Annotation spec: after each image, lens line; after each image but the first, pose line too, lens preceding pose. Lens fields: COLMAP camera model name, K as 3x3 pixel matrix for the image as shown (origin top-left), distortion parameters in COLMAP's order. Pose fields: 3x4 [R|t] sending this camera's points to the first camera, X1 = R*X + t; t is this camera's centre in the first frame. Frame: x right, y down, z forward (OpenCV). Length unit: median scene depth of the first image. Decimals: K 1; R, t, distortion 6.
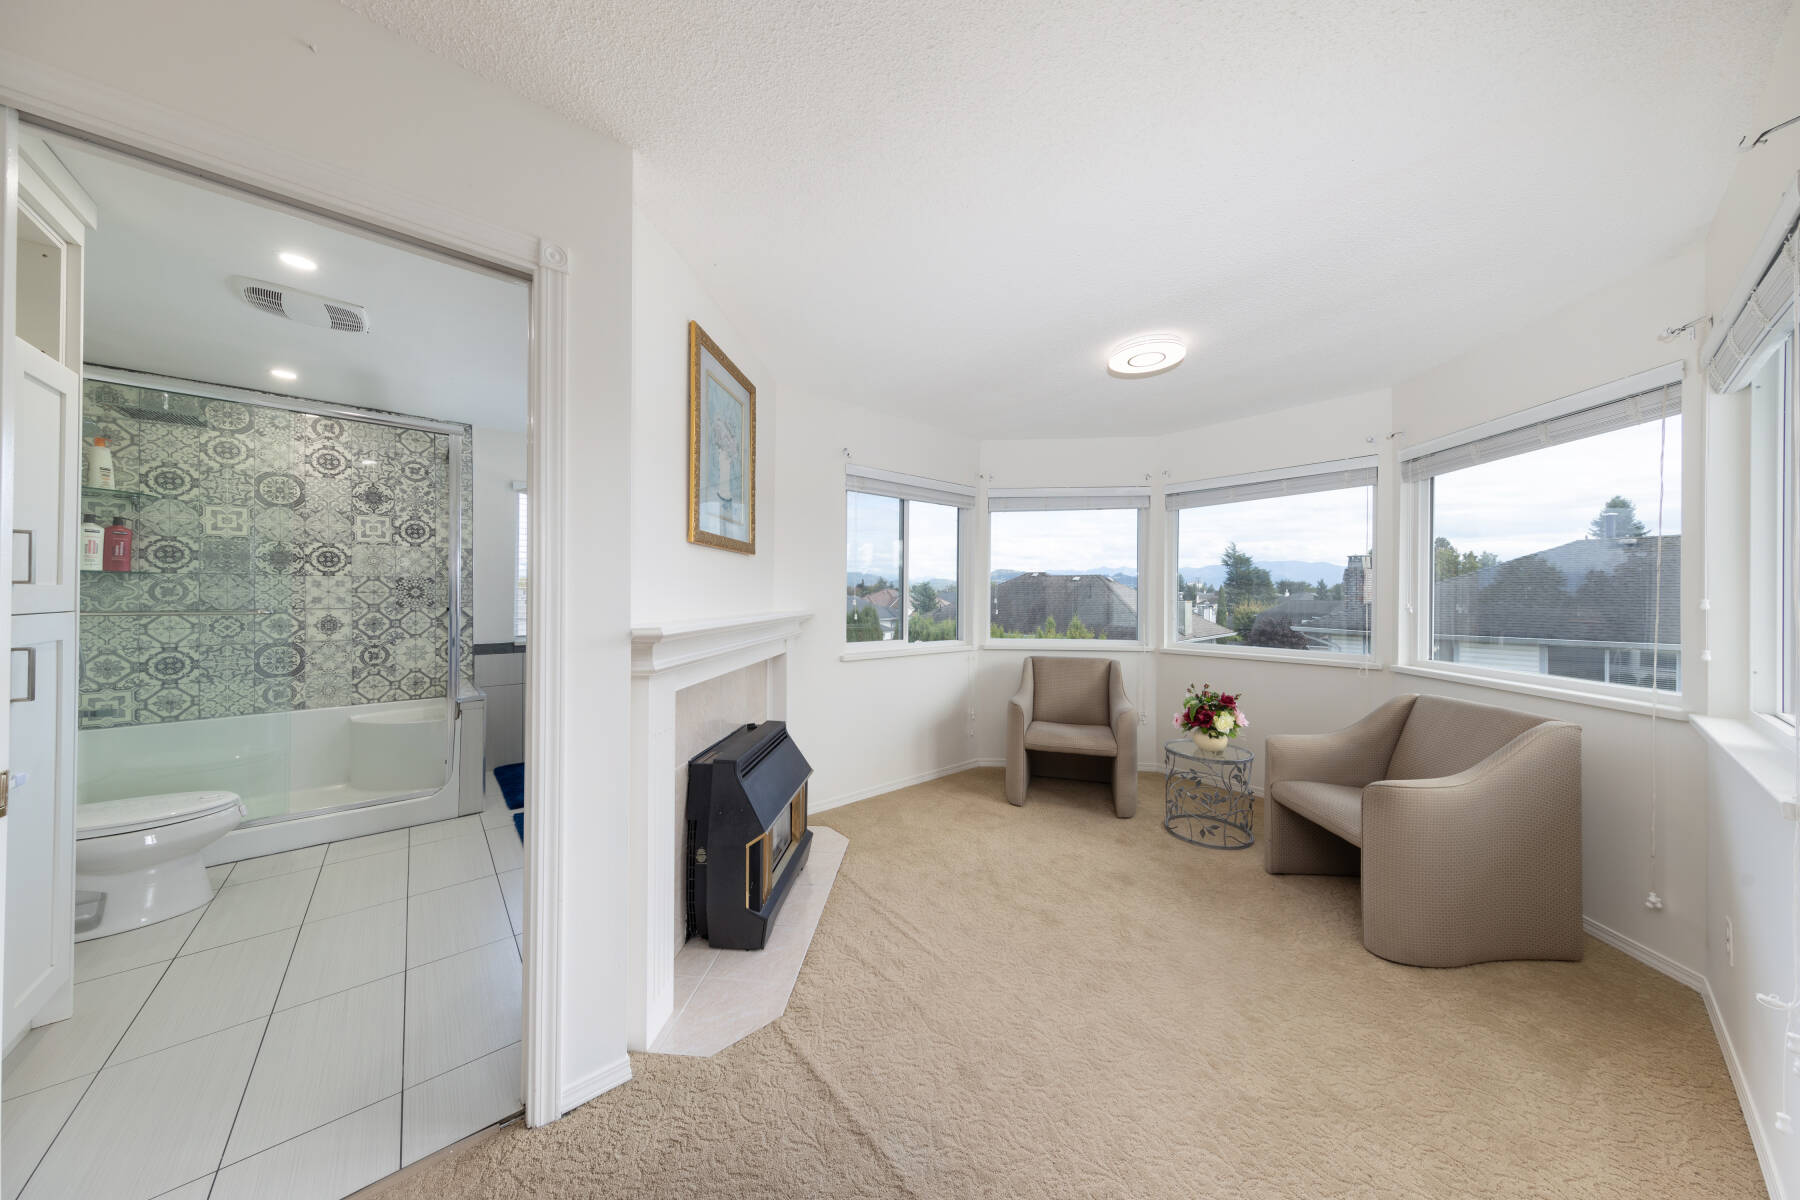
lens RADIAL K [[559.9, 0, 898.8], [0, 559.9, 594.5], [0, 0, 1]] dist [0.005632, -0.000463]
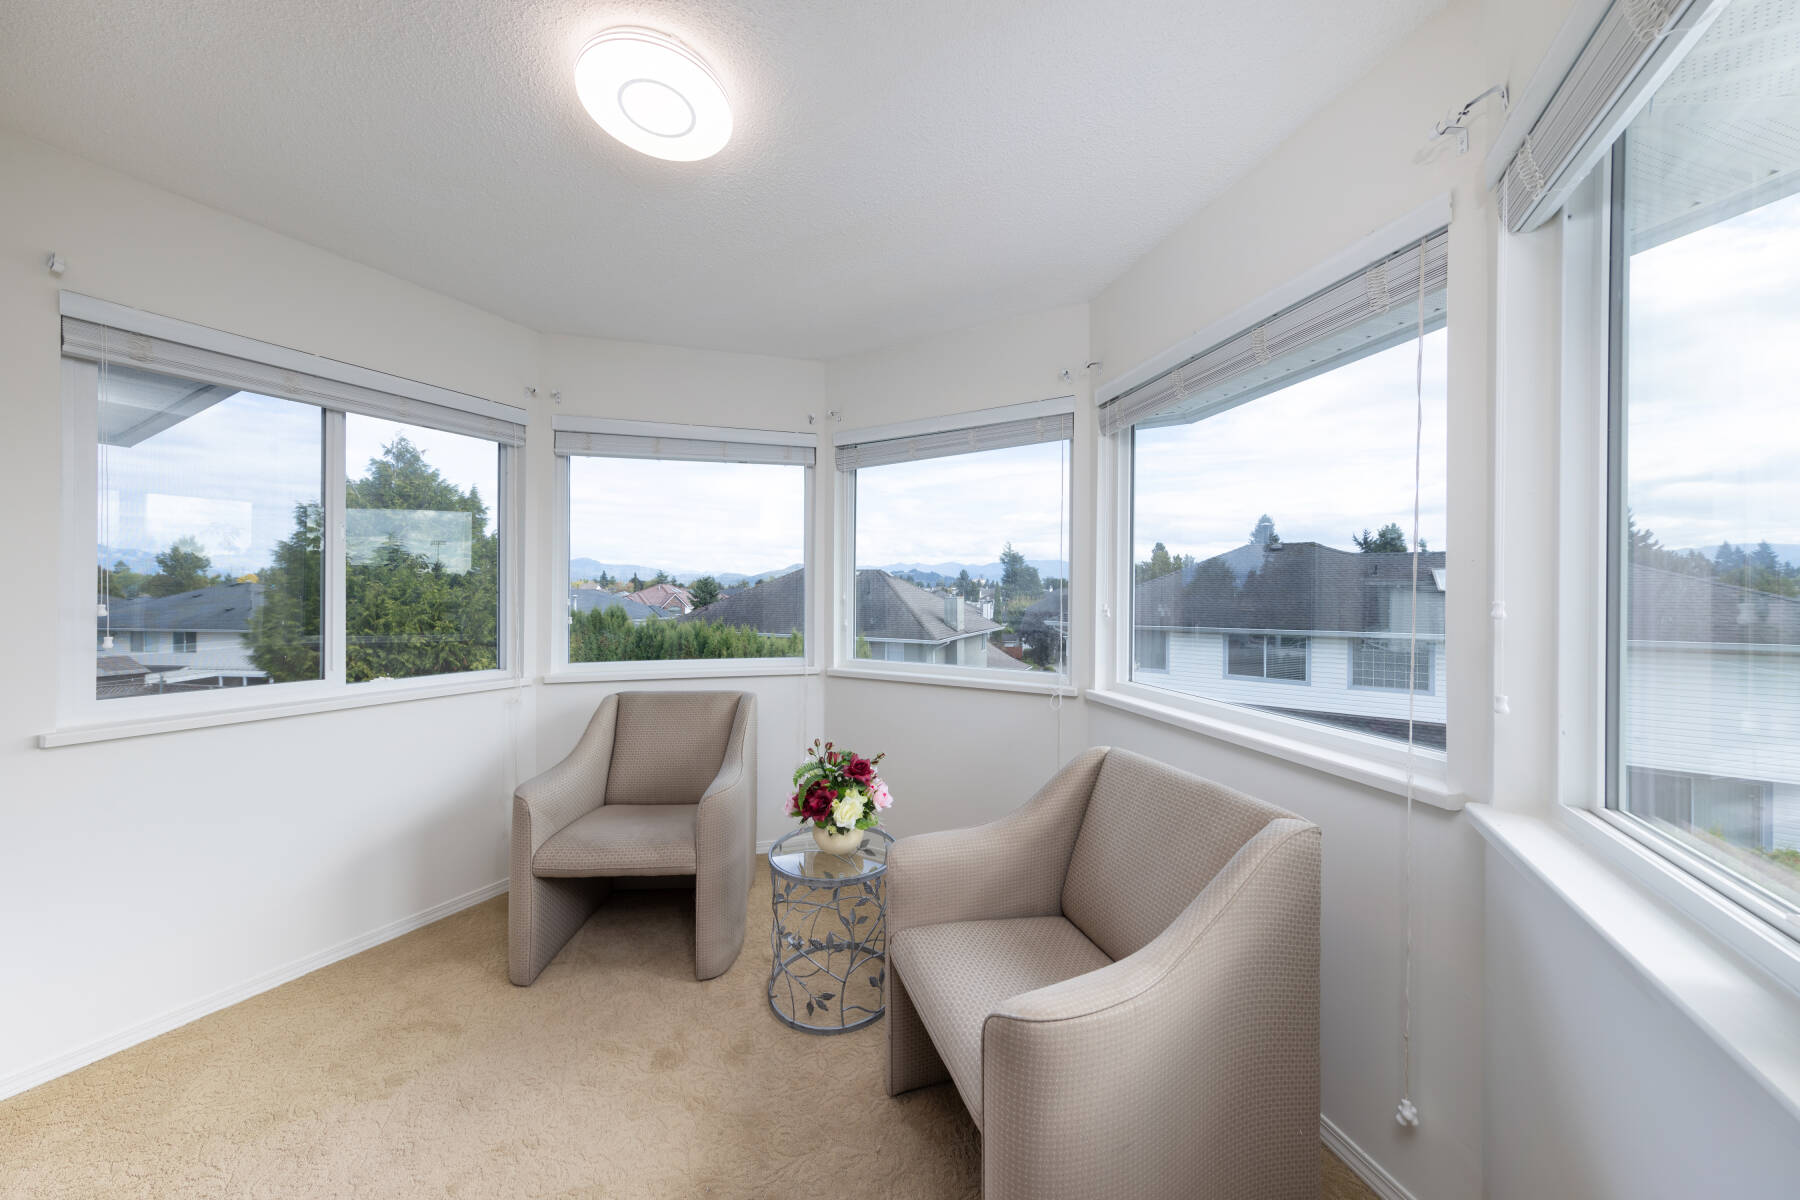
lens RADIAL K [[586.8, 0, 899.7], [0, 586.8, 595.4], [0, 0, 1]] dist [0.003439, 0.000024]
pose [[0.939145, -0.004120, 0.343496, 0.405370], [0.001193, 0.999961, 0.008732, -0.001409], [-0.343518, -0.007791, 0.939114, 0.391323]]
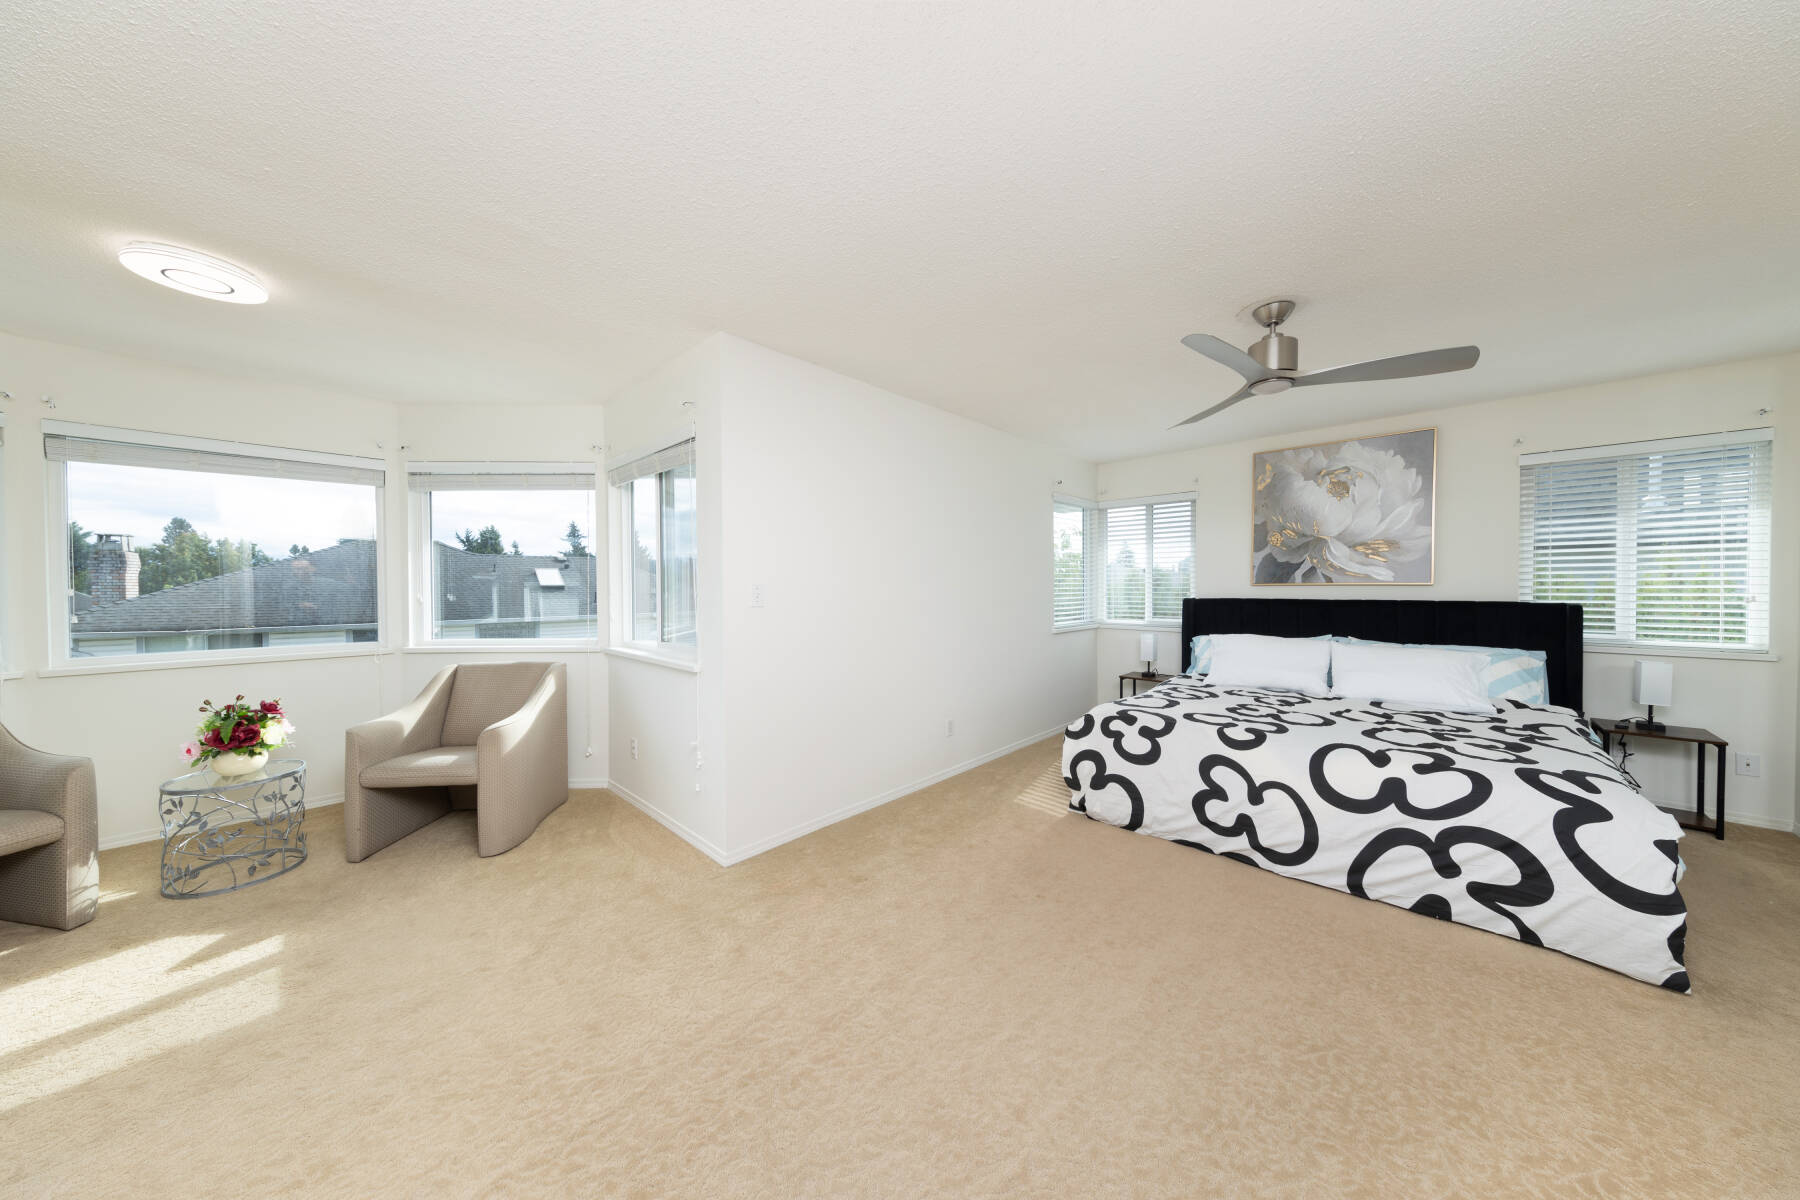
lens RADIAL K [[559.9, 0, 896.7], [0, 559.9, 594.7], [0, 0, 1]] dist [0.005632, -0.000463]
pose [[-0.103731, -0.018739, 0.994429, -0.379409], [0.001000, 0.999820, 0.018945, -0.003849], [-0.994605, 0.002960, -0.103694, 0.117446]]
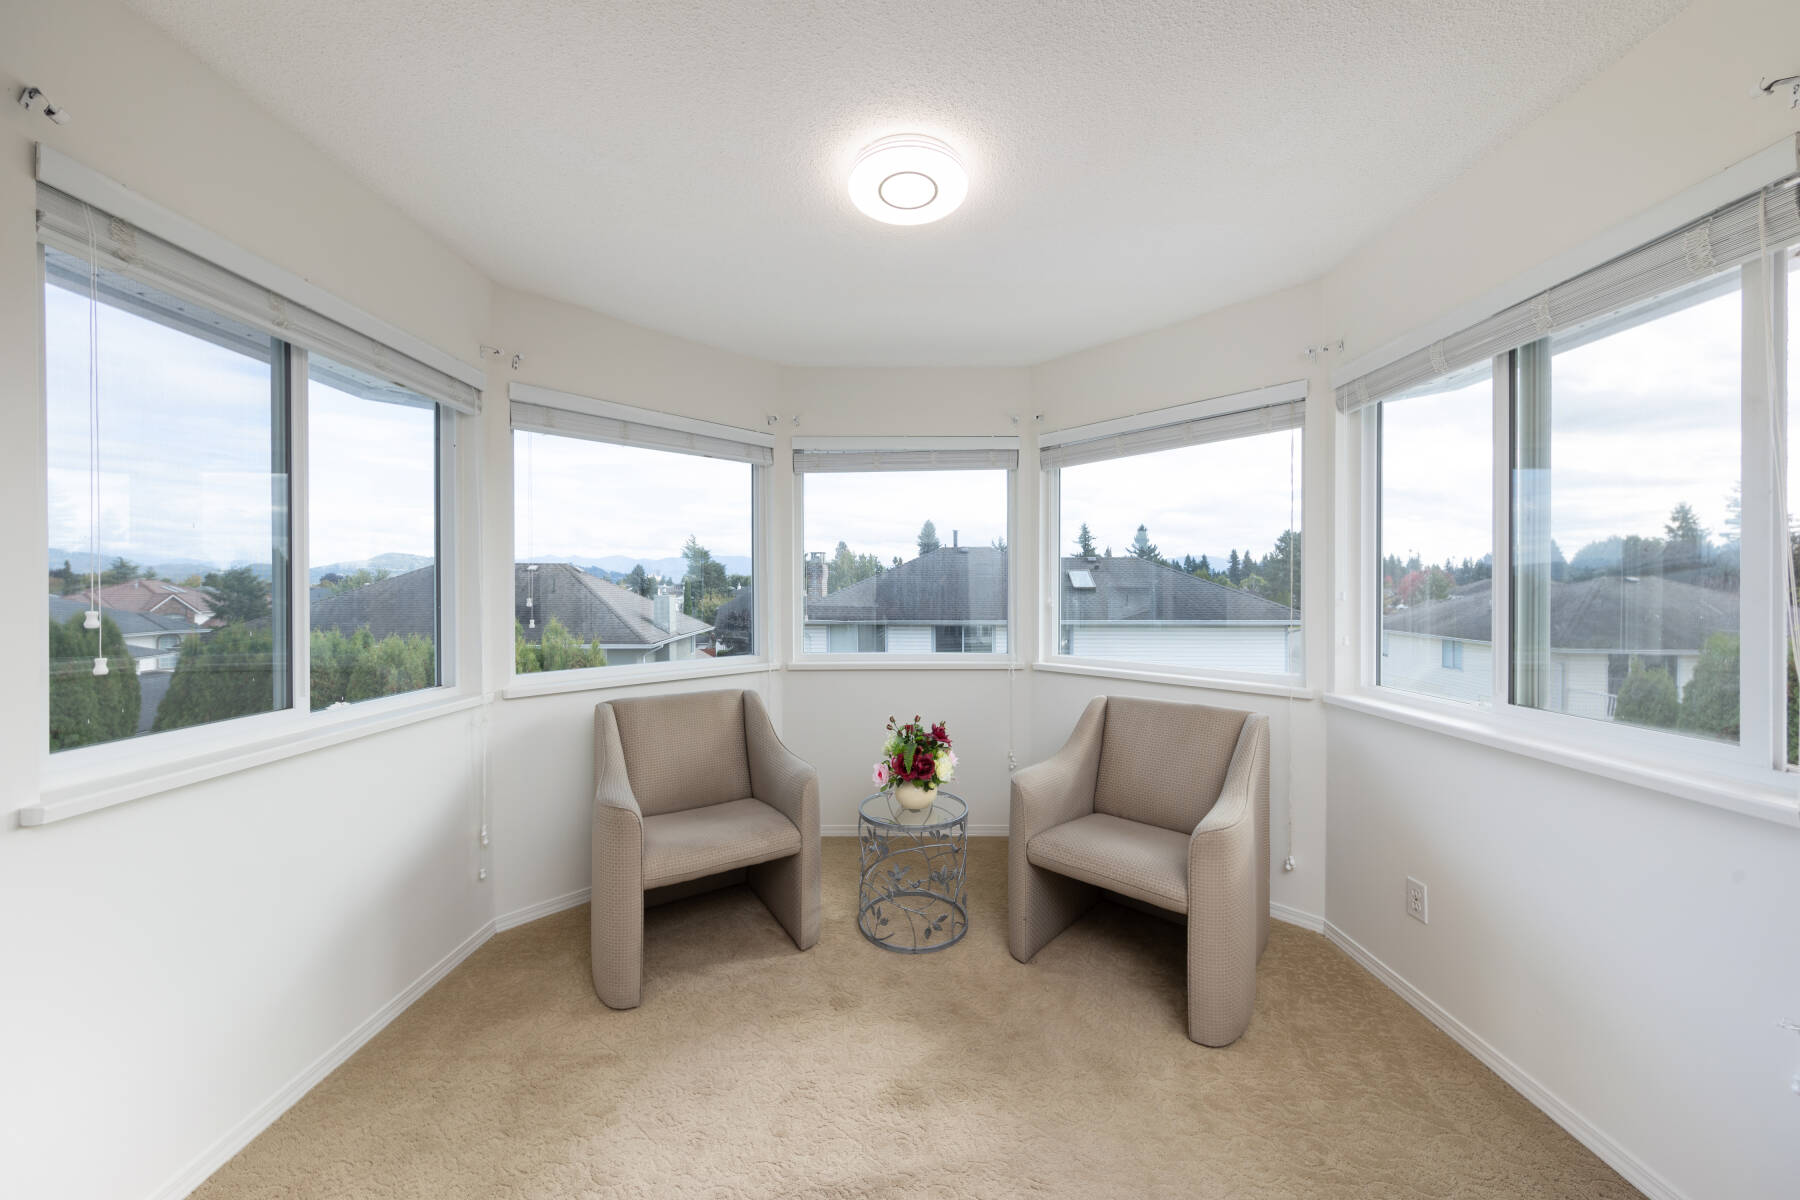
lens RADIAL K [[622.0, 0, 899.0], [0, 622.0, 594.7], [0, 0, 1]] dist [0.003043, -0.000596]
pose [[0.650233, -0.011555, 0.759647, -0.059042], [0.003549, 0.999920, 0.012172, -0.002094], [-0.759726, -0.005219, 0.650222, 0.508062]]
